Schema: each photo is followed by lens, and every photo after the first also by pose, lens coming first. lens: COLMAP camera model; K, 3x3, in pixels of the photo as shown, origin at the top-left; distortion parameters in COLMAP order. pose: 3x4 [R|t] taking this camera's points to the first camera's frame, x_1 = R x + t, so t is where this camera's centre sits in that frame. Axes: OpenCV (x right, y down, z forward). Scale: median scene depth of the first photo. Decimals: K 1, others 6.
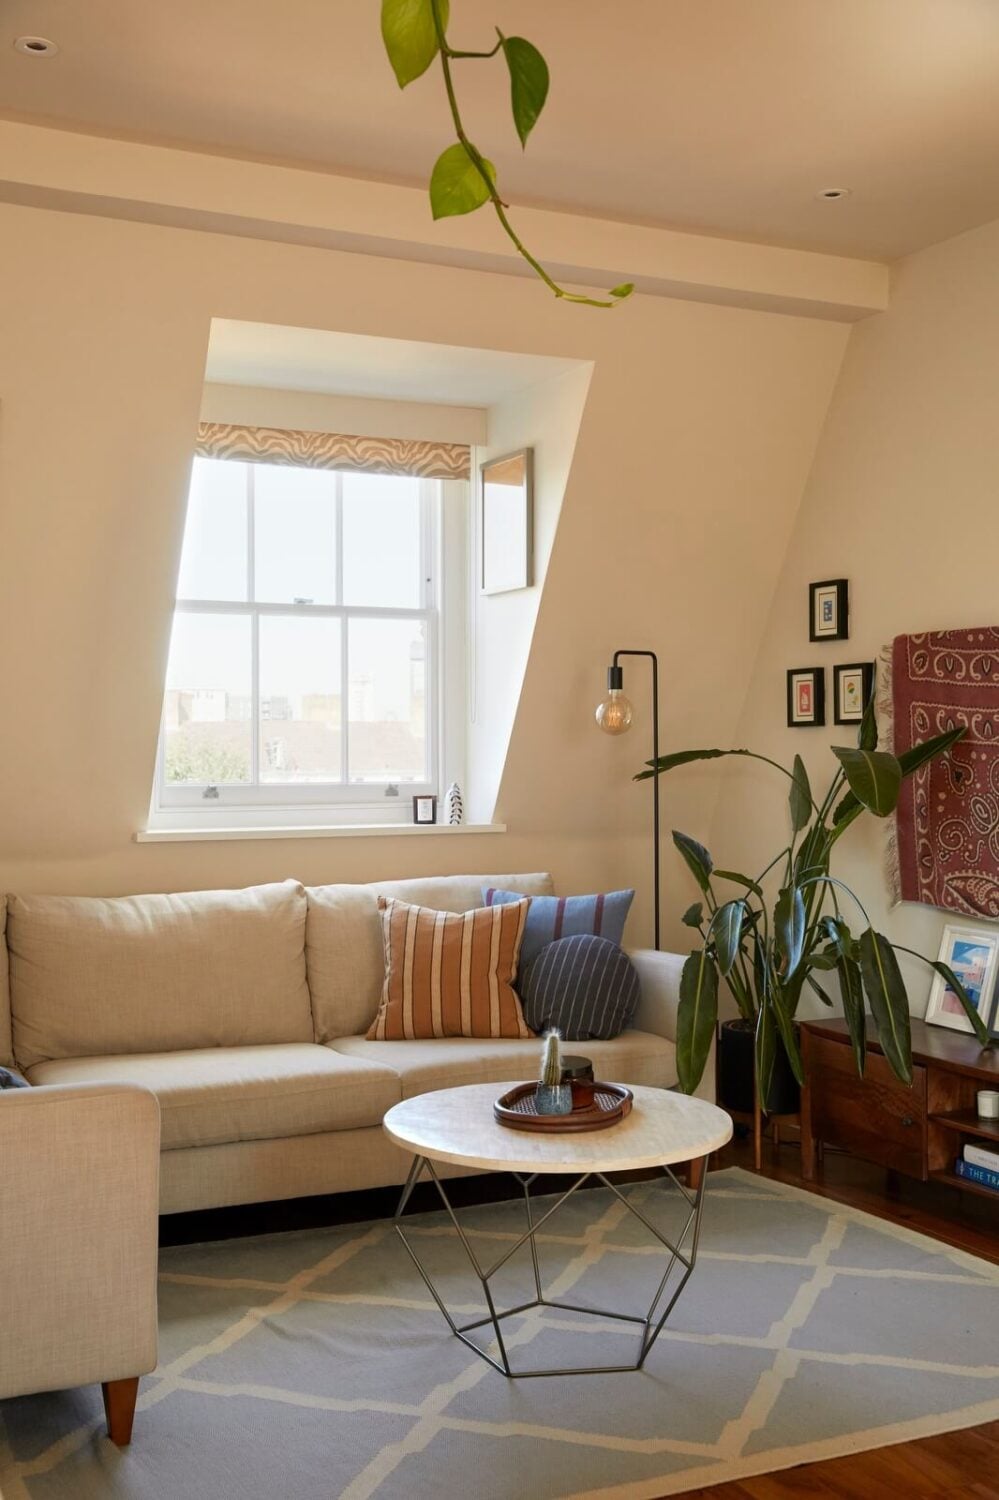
lens RADIAL K [[1661.0, 0, 499.5], [0, 1661.0, 750.0], [0, 0, 1]] dist [0.007188, 0.025064]
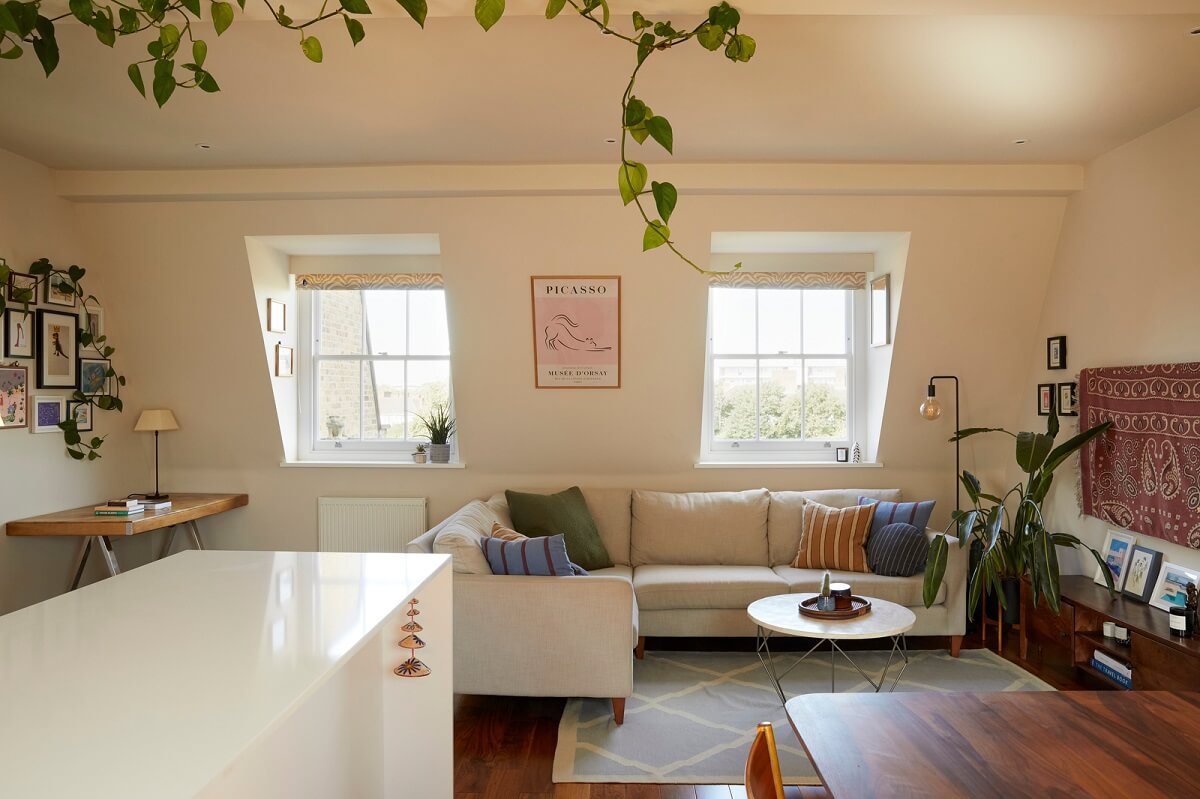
lens RADIAL K [[896.8, 0, 600.0], [0, 896.8, 399.5], [0, 0, 1]] dist [-0.089747, 0.070366]
pose [[0.886361, 0.002009, -0.462990, 0.221111], [0.000022, 0.999990, 0.004382, -0.040457], [0.462994, -0.003894, 0.886353, -0.101730]]
